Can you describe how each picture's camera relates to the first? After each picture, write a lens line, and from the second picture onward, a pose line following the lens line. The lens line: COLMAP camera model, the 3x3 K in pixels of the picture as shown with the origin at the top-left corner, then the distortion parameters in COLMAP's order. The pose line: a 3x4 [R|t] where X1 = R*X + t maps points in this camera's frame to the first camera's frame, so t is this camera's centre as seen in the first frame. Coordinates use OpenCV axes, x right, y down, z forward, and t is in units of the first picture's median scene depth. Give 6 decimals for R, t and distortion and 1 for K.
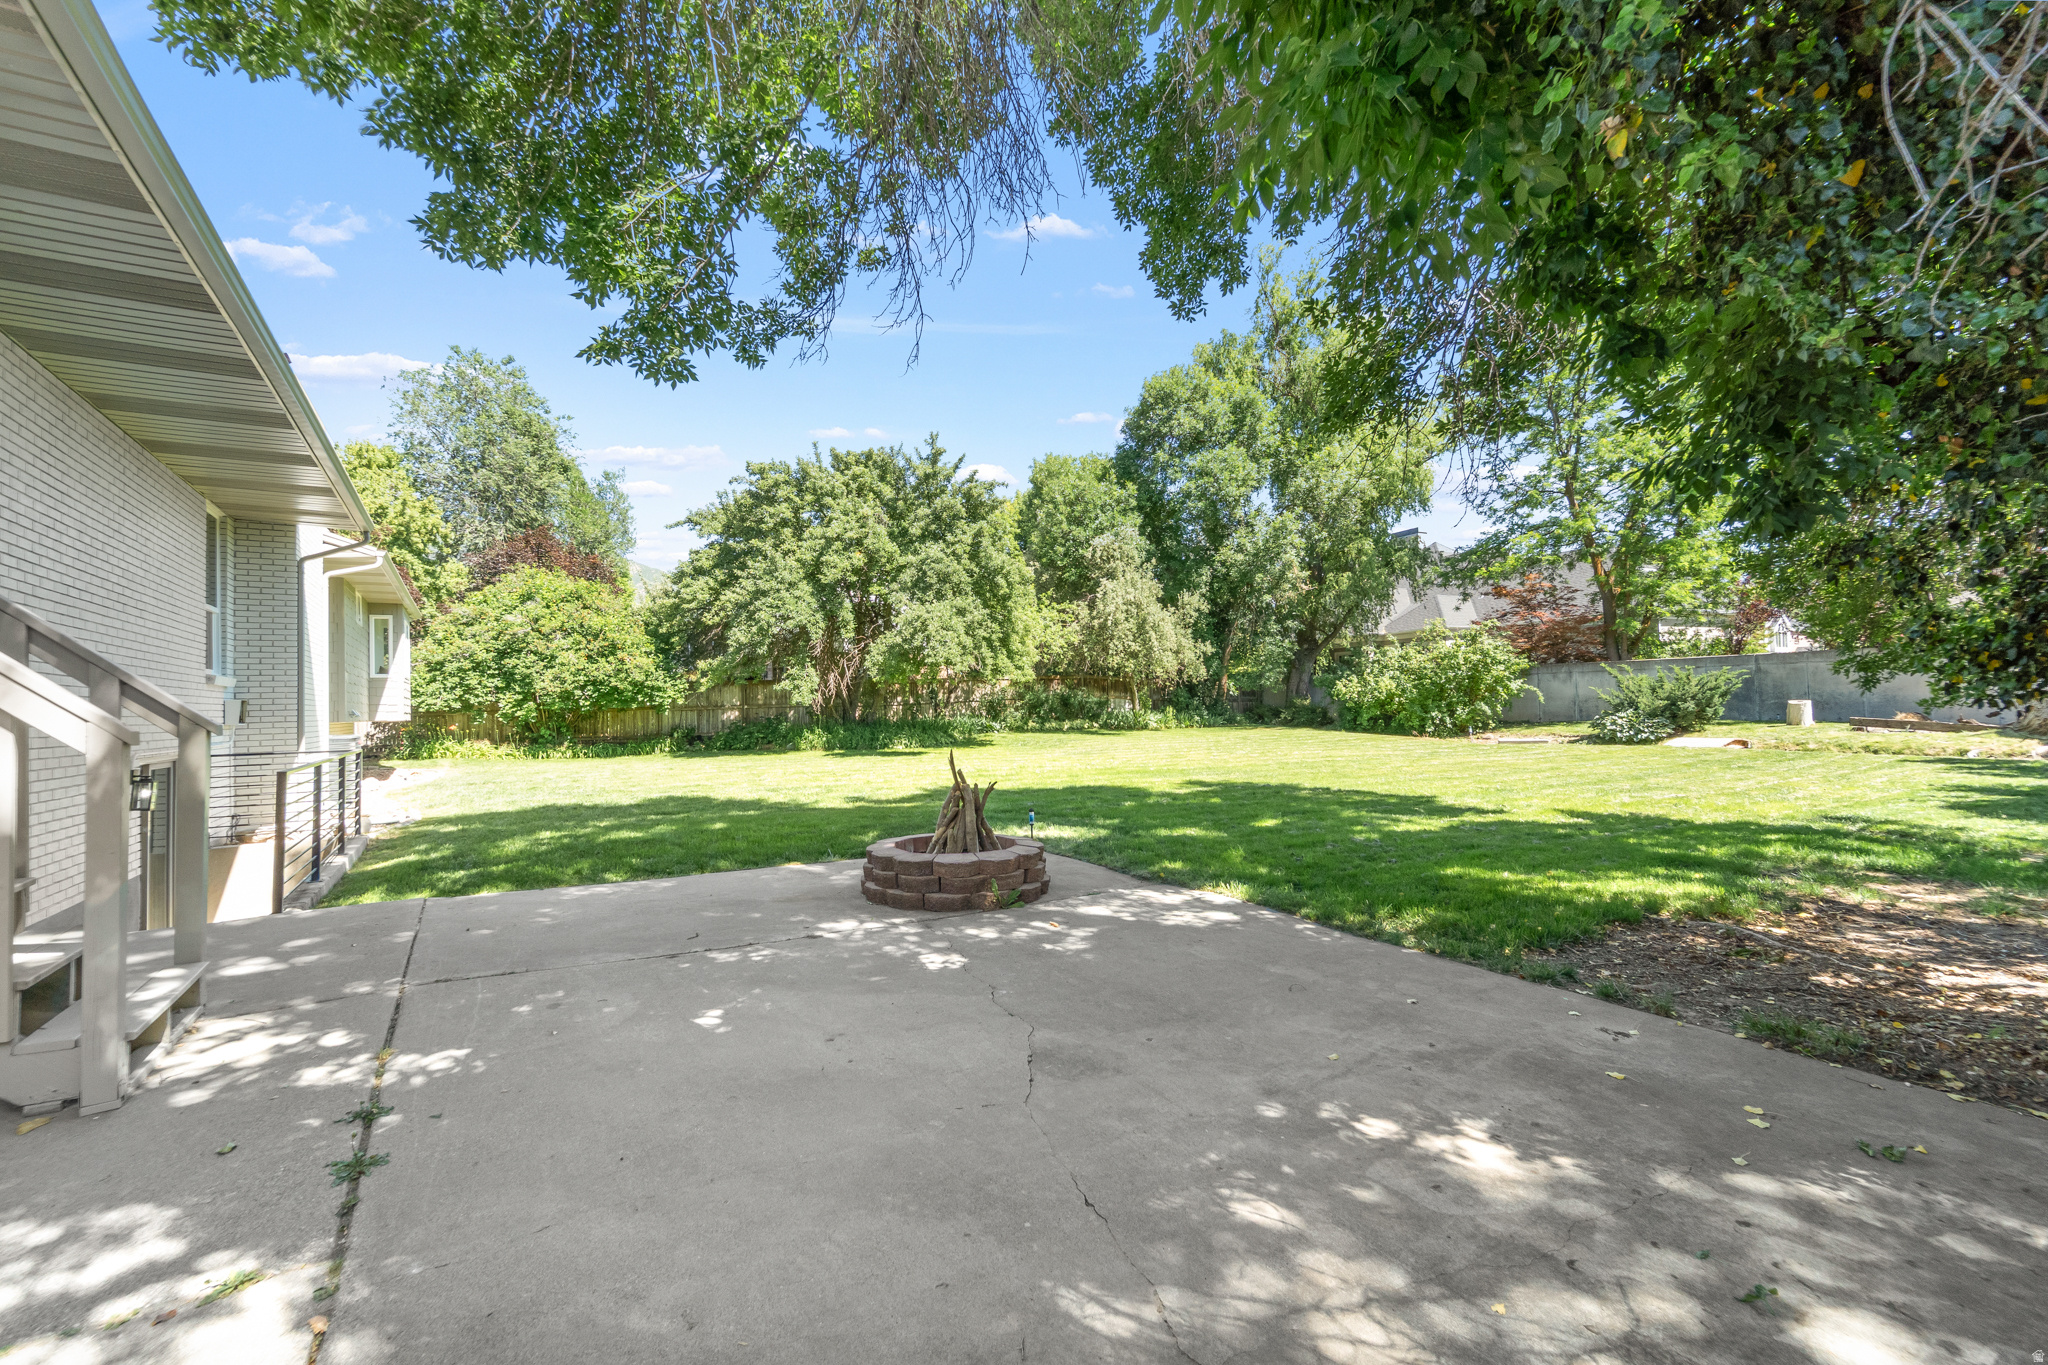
lens RADIAL K [[852.1, 0, 1028.0], [0, 852.1, 688.5], [0, 0, 1]] dist [0.002257, -0.003377]
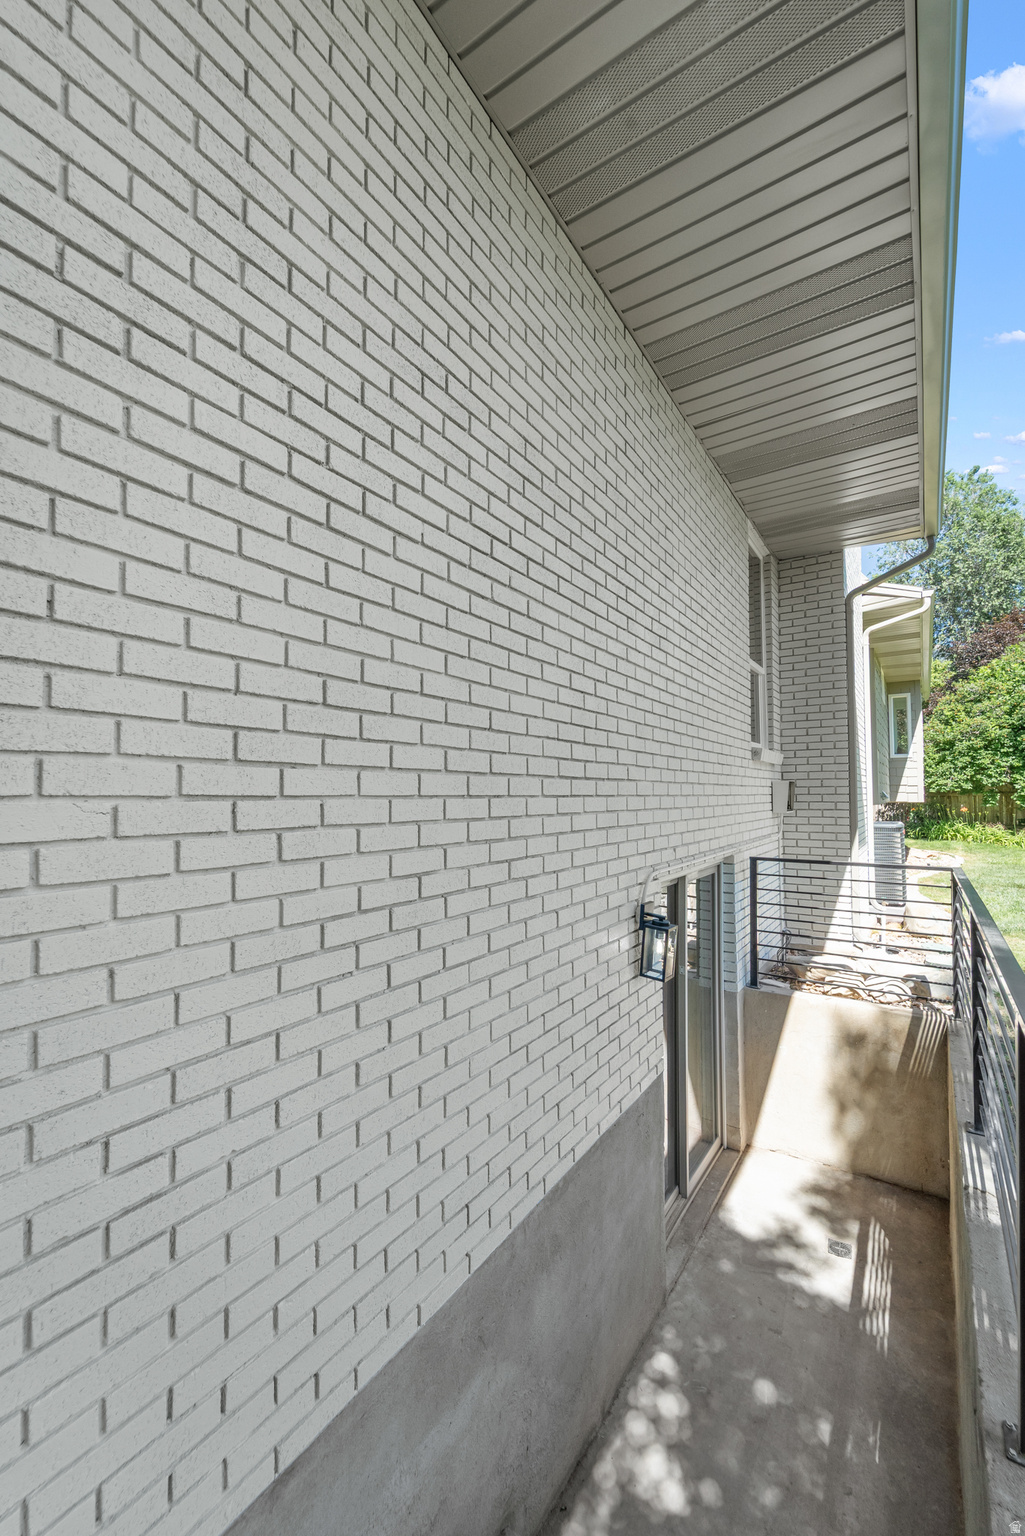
lens RADIAL K [[639.0, 0, 497.3], [0, 639.0, 773.5], [0, 0, 1]] dist [0.002257, -0.003377]
pose [[0.394368, -0.013201, -0.918858, -0.224940], [0.015026, 0.999856, -0.007916, 0.003301], [0.918830, -0.010685, 0.394510, 0.239793]]
